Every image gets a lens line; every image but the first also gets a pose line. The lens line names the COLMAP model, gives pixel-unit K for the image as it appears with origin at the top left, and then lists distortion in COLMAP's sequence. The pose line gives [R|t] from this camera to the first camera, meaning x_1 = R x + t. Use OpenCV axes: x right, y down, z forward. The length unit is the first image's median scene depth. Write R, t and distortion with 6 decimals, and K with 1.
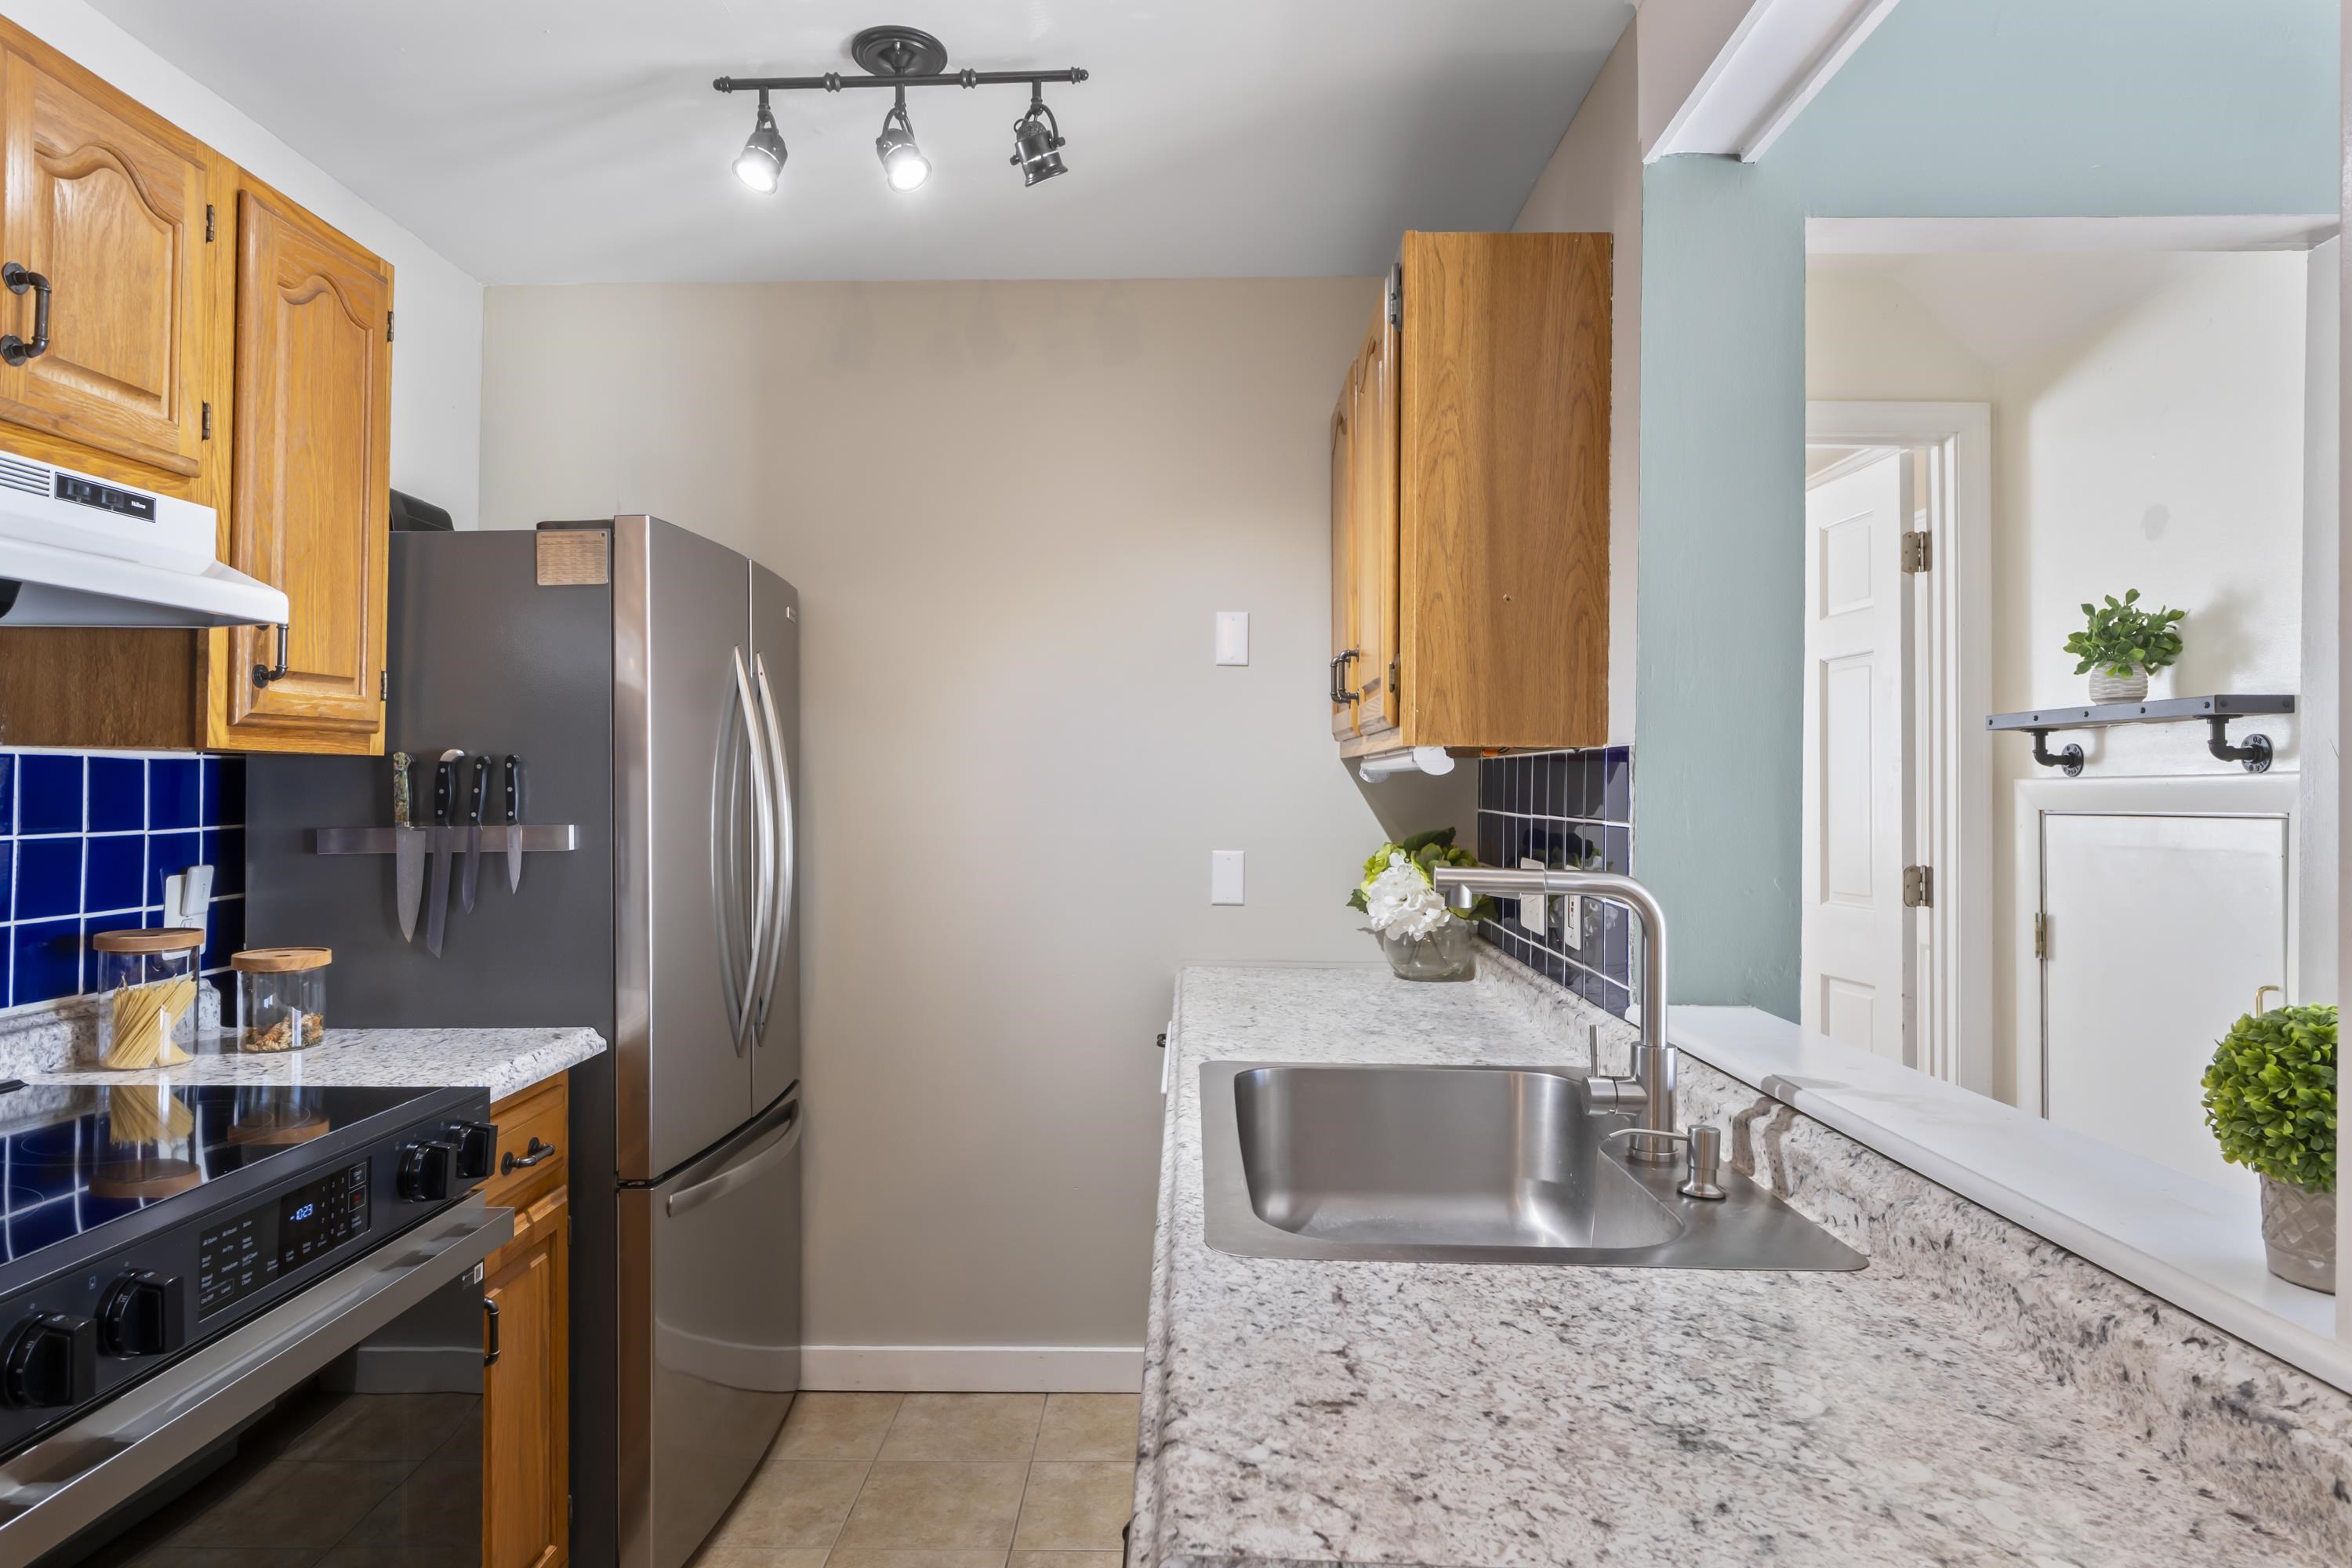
lens RADIAL K [[1333.5, 0, 1169.0], [0, 1333.5, 765.3], [0, 0, 1]] dist [-0.014039, -0.000615]
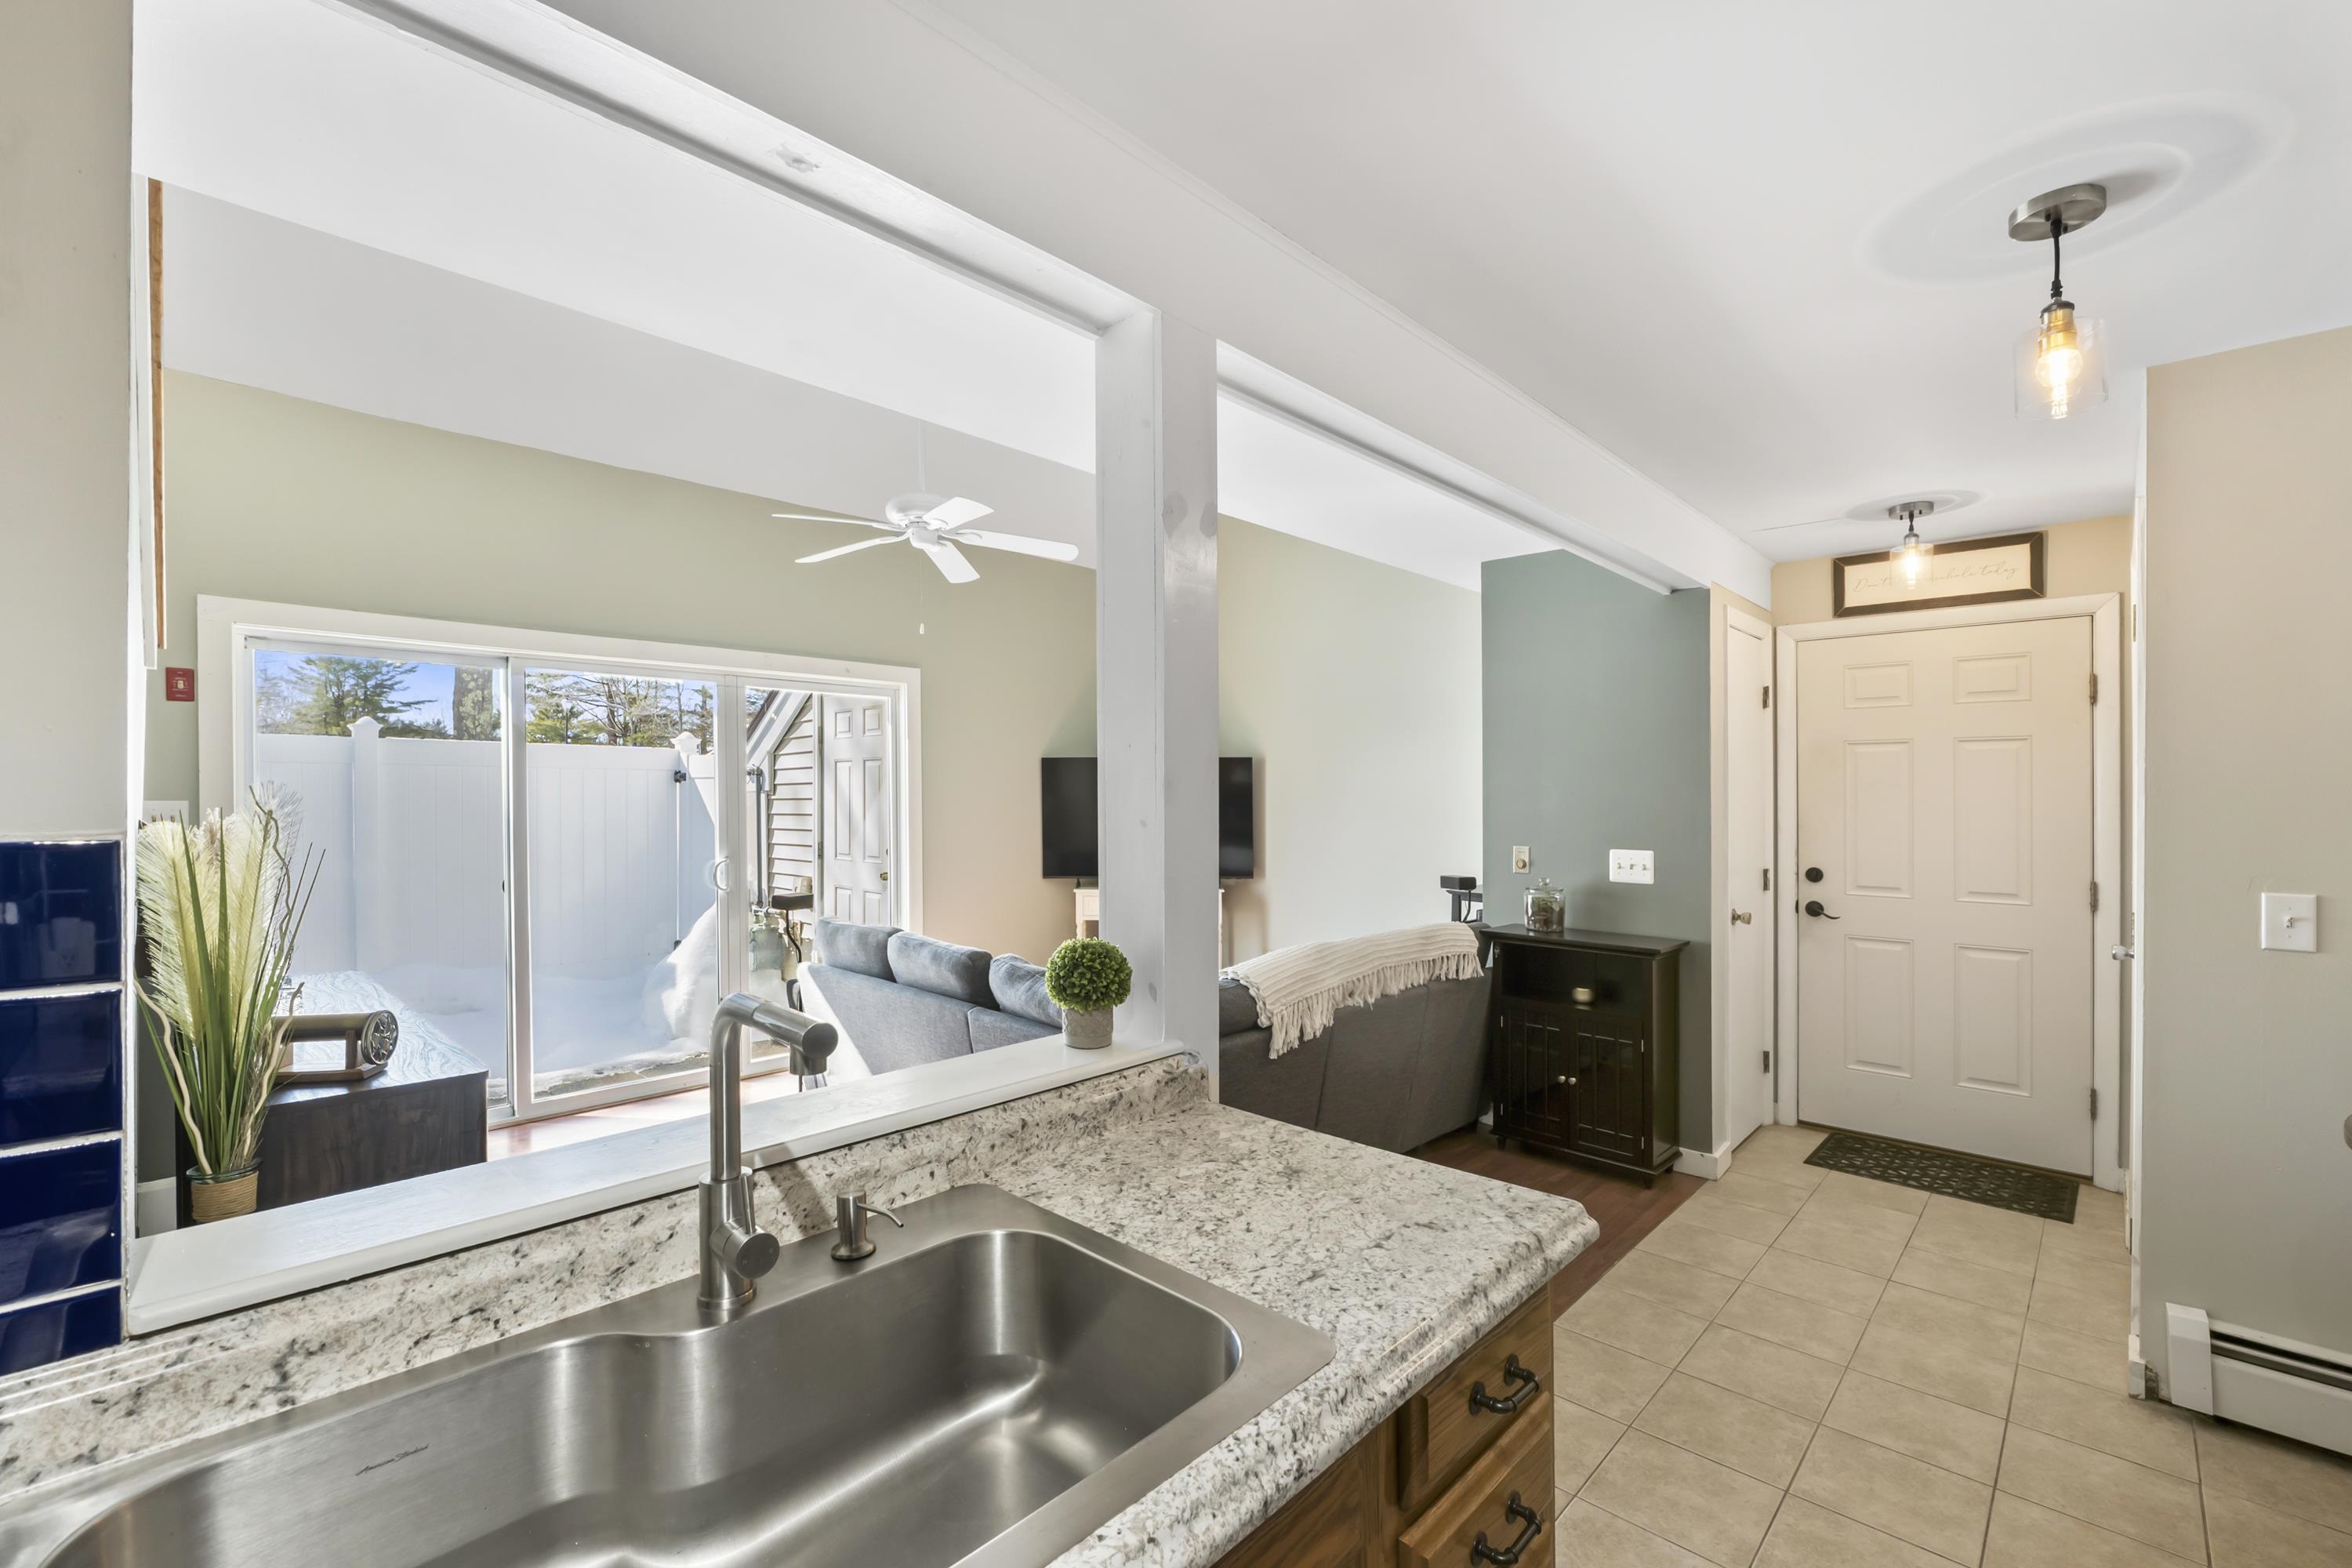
lens RADIAL K [[988.5, 0, 1136.3], [0, 988.5, 778.0], [0, 0, 1]] dist [-0.002045, -0.000159]
pose [[-0.706535, 0.003297, 0.707671, -0.261751], [-0.015567, 0.999675, -0.020198, -0.044925], [-0.707507, -0.025287, -0.706254, 1.070727]]
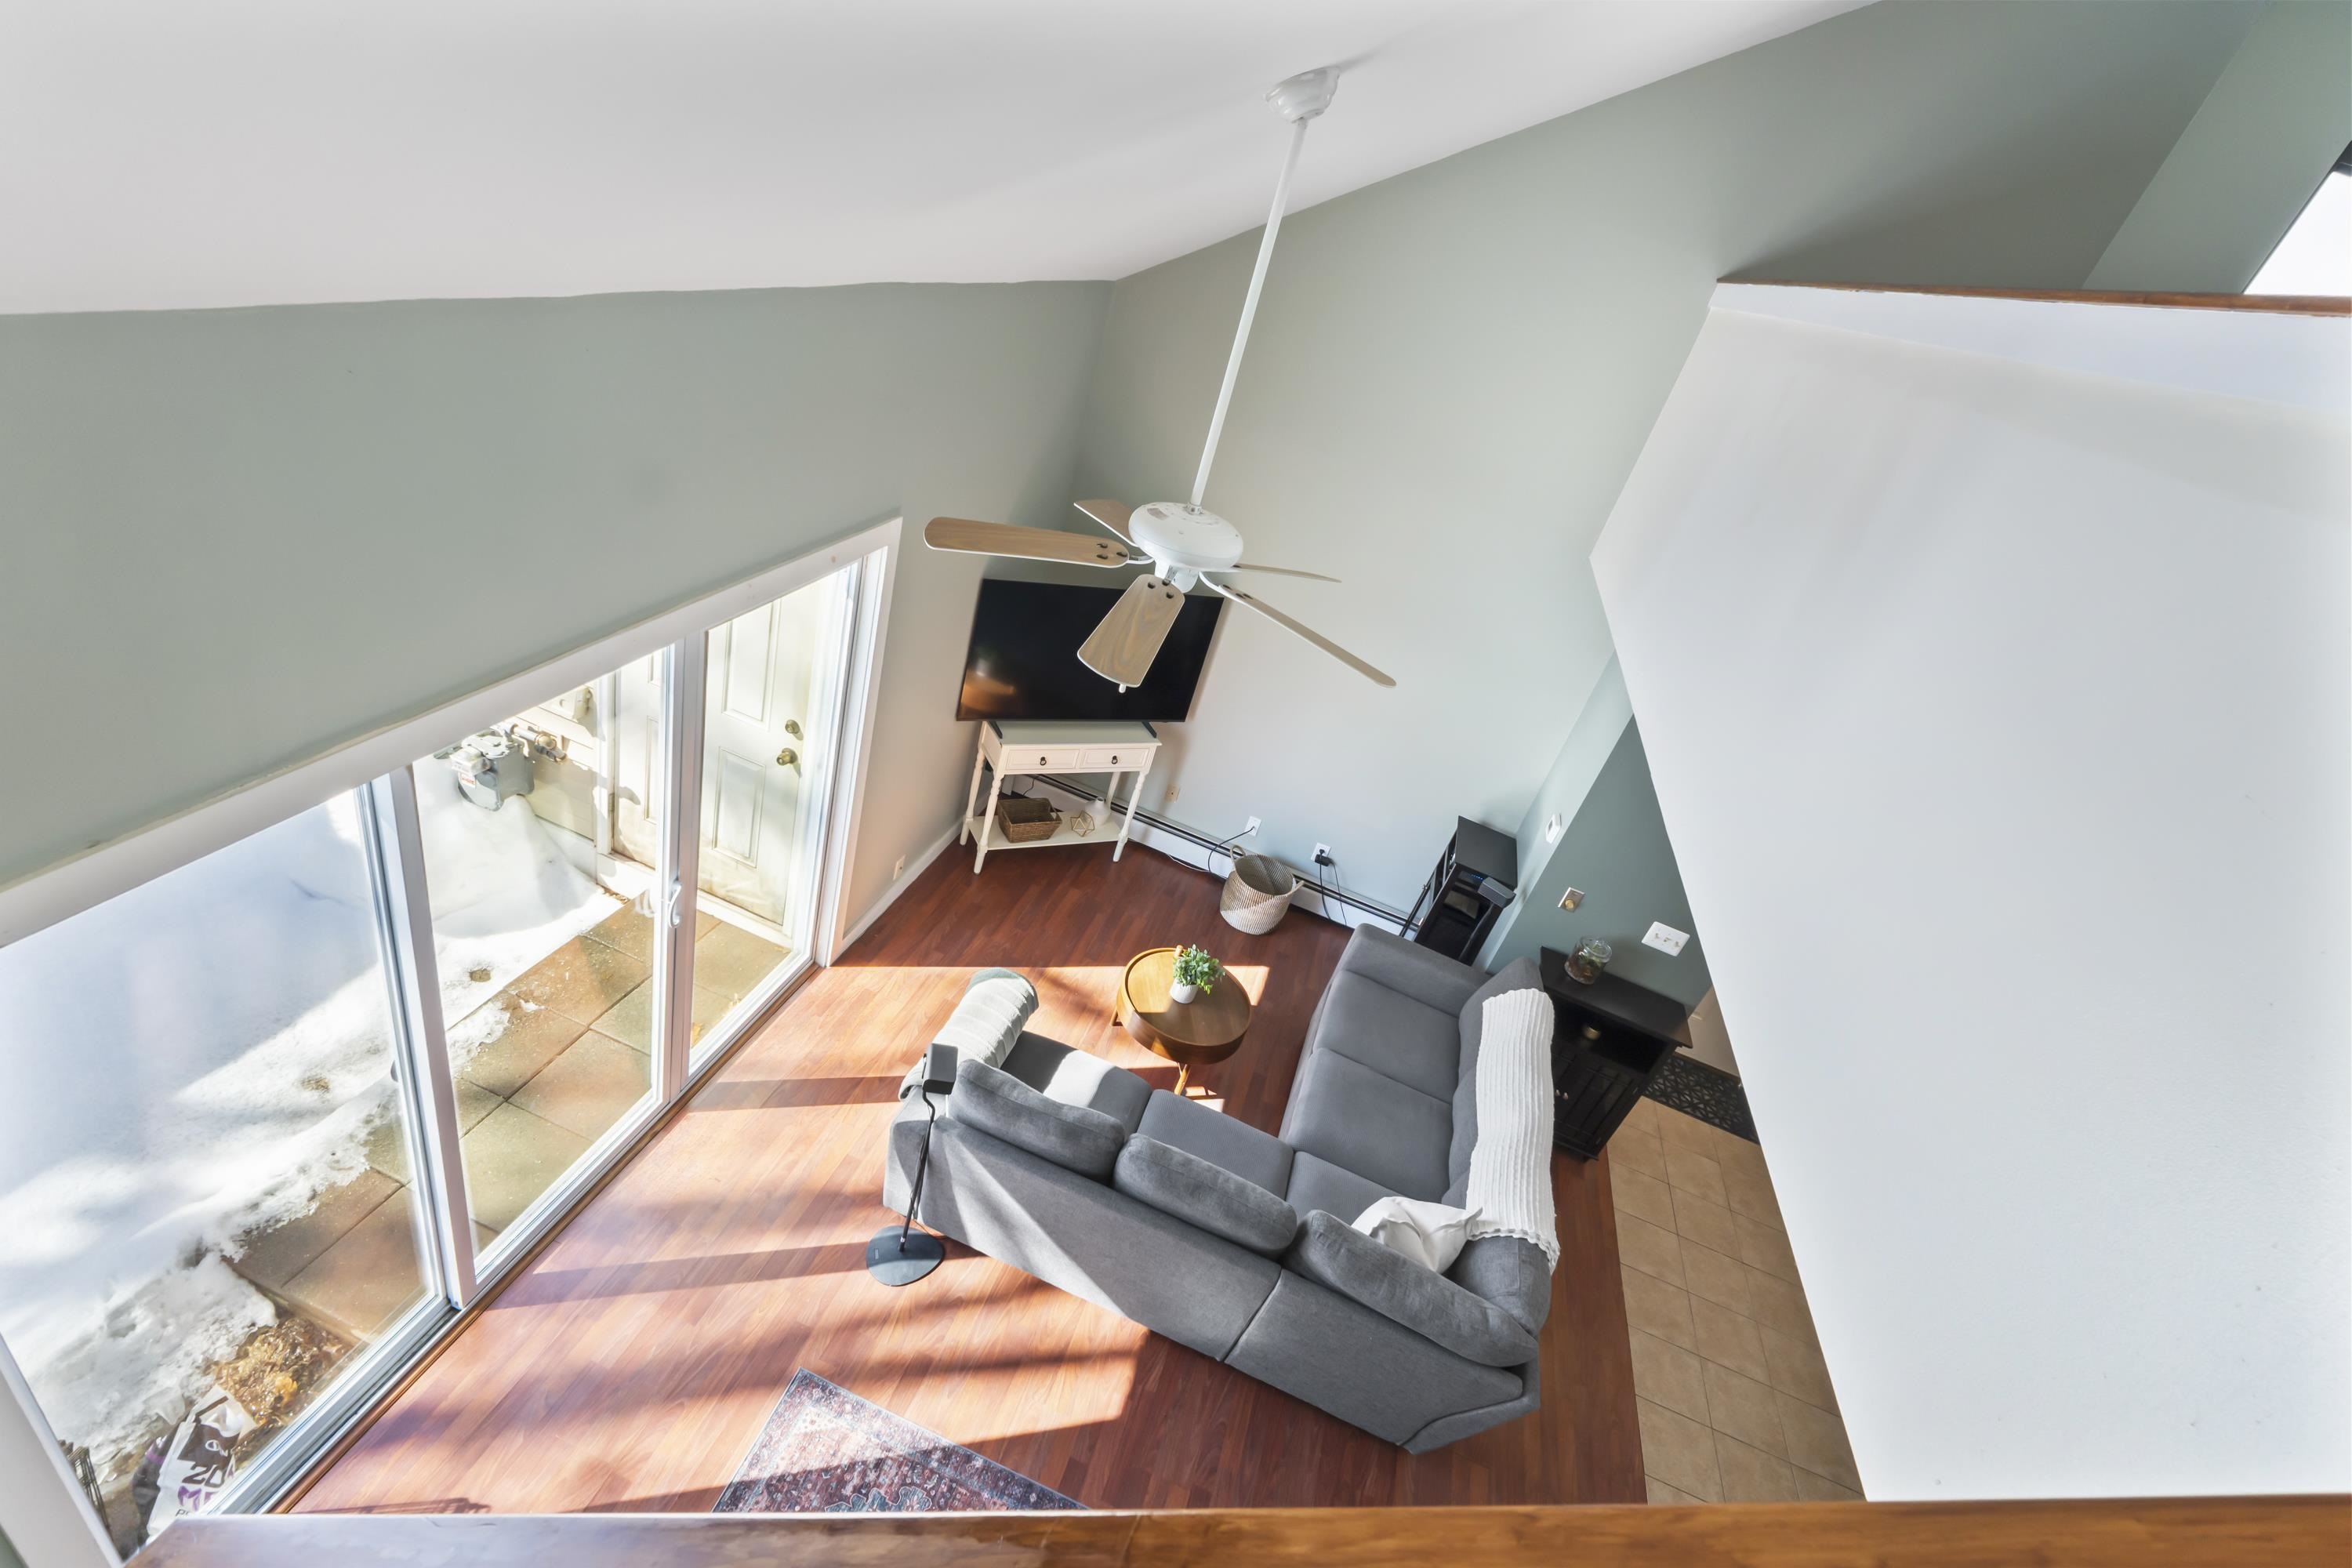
lens RADIAL K [[1045.9, 0, 1176.0], [0, 1045.9, 784.0], [0, 0, 1]] dist [0.000153, 0.000010]
pose [[-0.924473, -0.370604, 0.089458, 1.536493], [-0.284248, 0.826392, 0.486085, -1.154202], [-0.254072, 0.423944, -0.869321, 1.207924]]
